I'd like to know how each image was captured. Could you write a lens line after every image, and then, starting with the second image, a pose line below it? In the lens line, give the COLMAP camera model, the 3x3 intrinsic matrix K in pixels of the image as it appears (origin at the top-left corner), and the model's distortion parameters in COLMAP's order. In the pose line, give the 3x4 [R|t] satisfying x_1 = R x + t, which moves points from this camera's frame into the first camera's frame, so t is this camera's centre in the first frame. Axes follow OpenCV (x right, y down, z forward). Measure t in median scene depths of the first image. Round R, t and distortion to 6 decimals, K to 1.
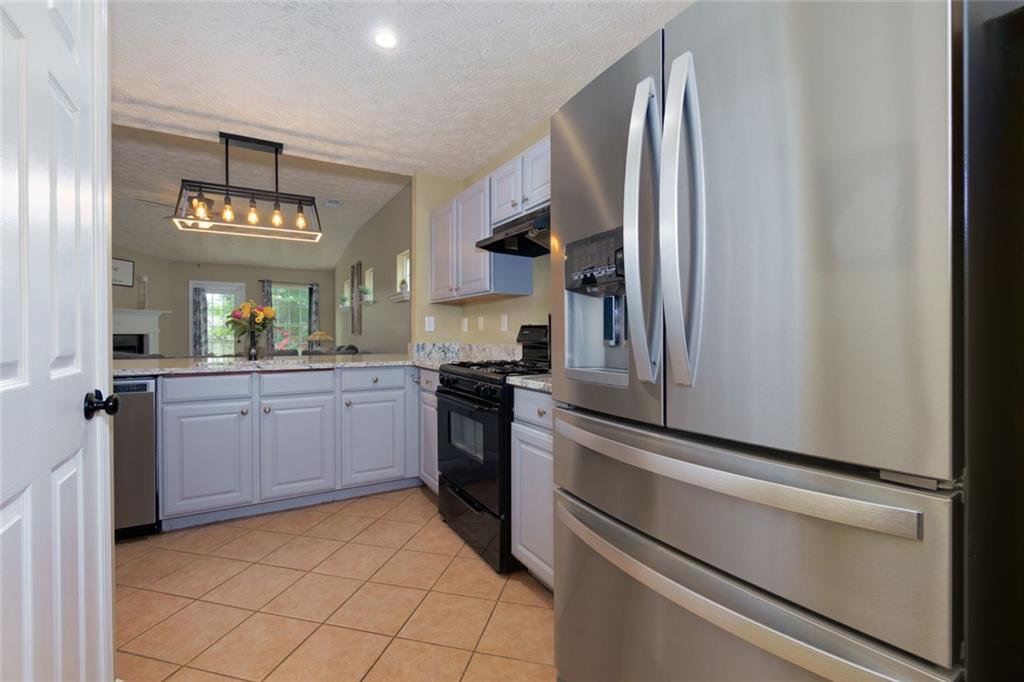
lens RADIAL K [[446.9, 0, 509.5], [0, 446.9, 334.1], [0, 0, 1]] dist [0.000837, 0.000192]
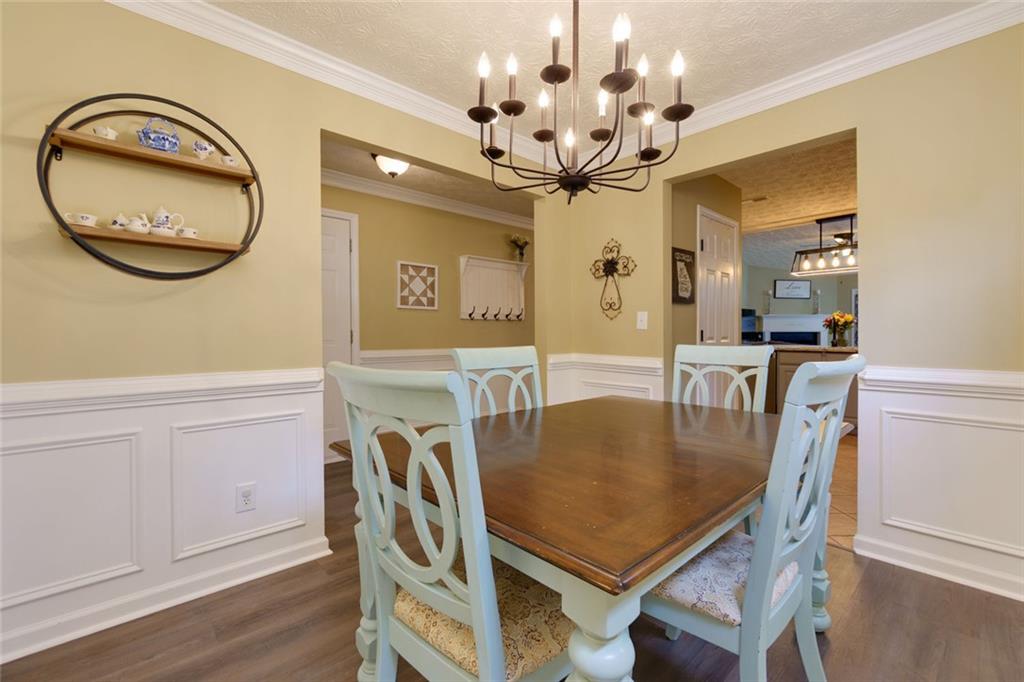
lens RADIAL K [[446.4, 0, 511.9], [0, 446.4, 333.4], [0, 0, 1]] dist [0.001409, 0.000075]
pose [[0.221799, 0.004333, -0.975083, 0.291414], [-0.002324, 0.999990, 0.003916, 0.000908], [0.975090, 0.001398, 0.221807, -0.206685]]
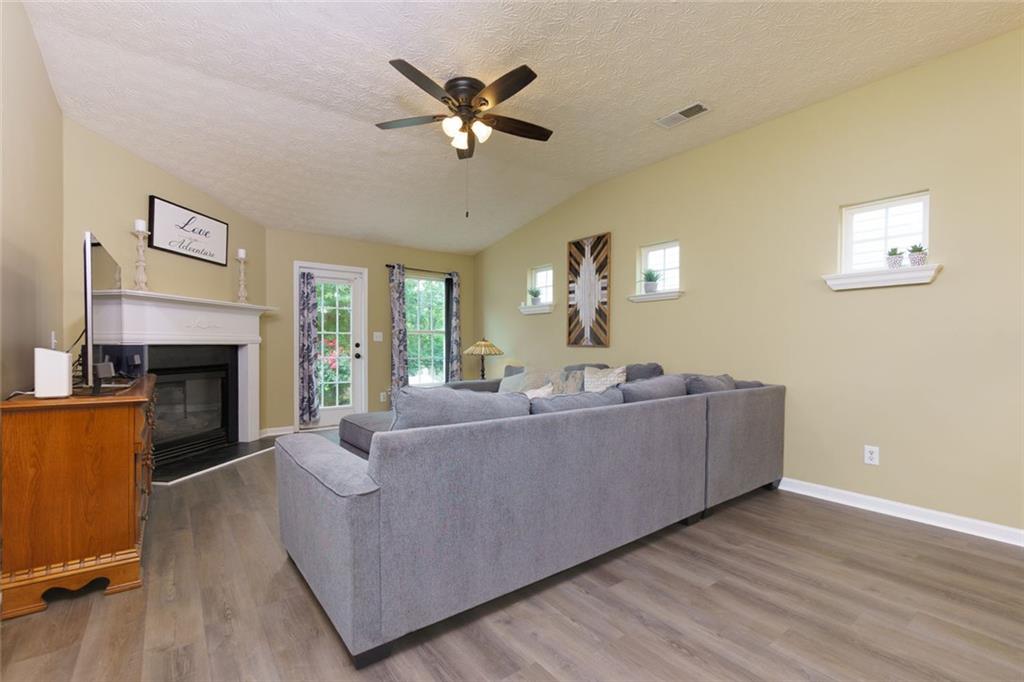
lens RADIAL K [[455.9, 0, 511.6], [0, 455.9, 343.1], [0, 0, 1]] dist [-0.002149, -0.000194]
pose [[0.992514, 0.002082, 0.122114, -0.485105], [-0.001490, 0.999987, -0.004936, 0.000344], [-0.122123, 0.004717, 0.992504, 0.315476]]
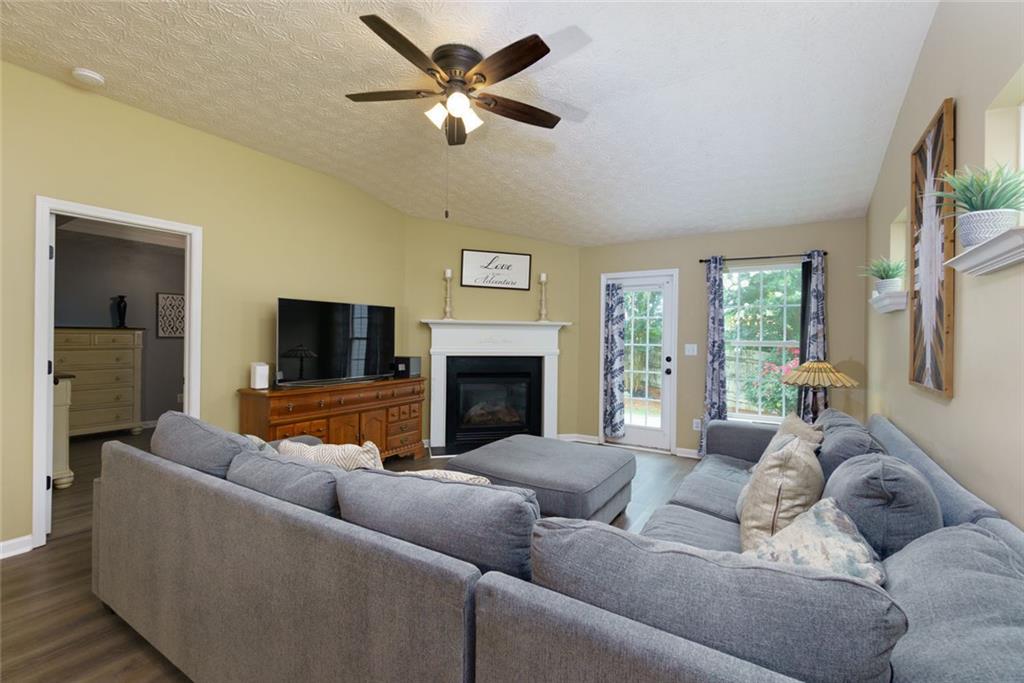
lens RADIAL K [[446.4, 0, 511.9], [0, 446.4, 333.9], [0, 0, 1]] dist [0.001409, 0.000075]
pose [[0.453060, -0.003823, -0.891472, -0.196118], [-0.014010, 0.999837, -0.011407, -0.023743], [0.891370, 0.017658, 0.452933, 0.589759]]
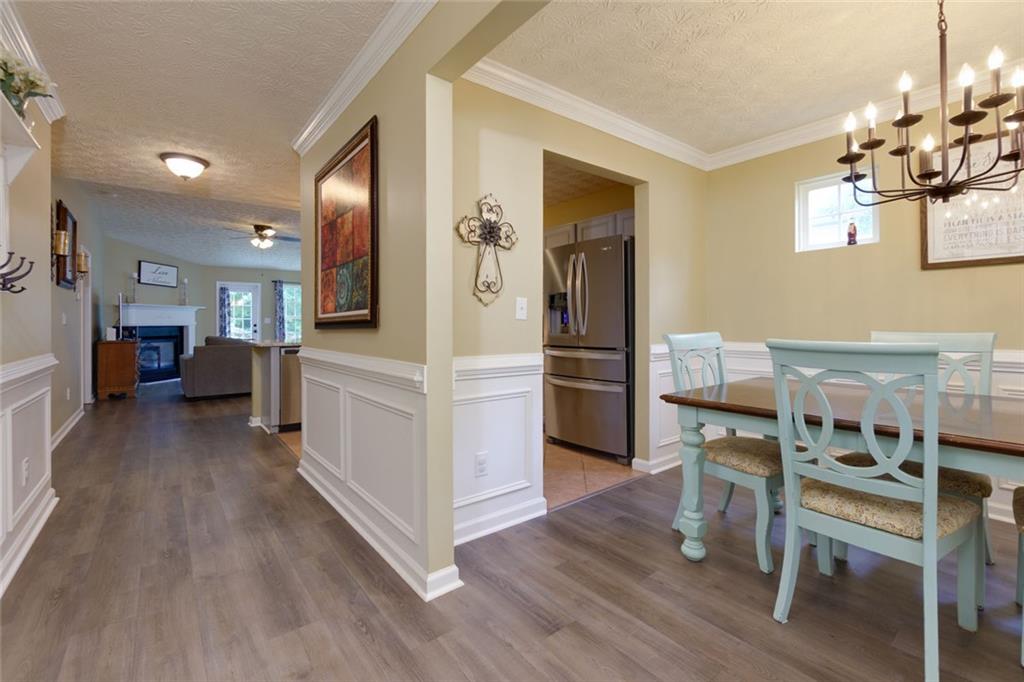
lens RADIAL K [[446.0, 0, 514.4], [0, 446.0, 324.9], [0, 0, 1]] dist [-0.010868, -0.000206]
pose [[0.989832, -0.006300, 0.142101, -0.084196], [0.006151, 0.999980, 0.001492, 0.001867], [-0.142107, -0.000603, 0.989851, -0.311438]]
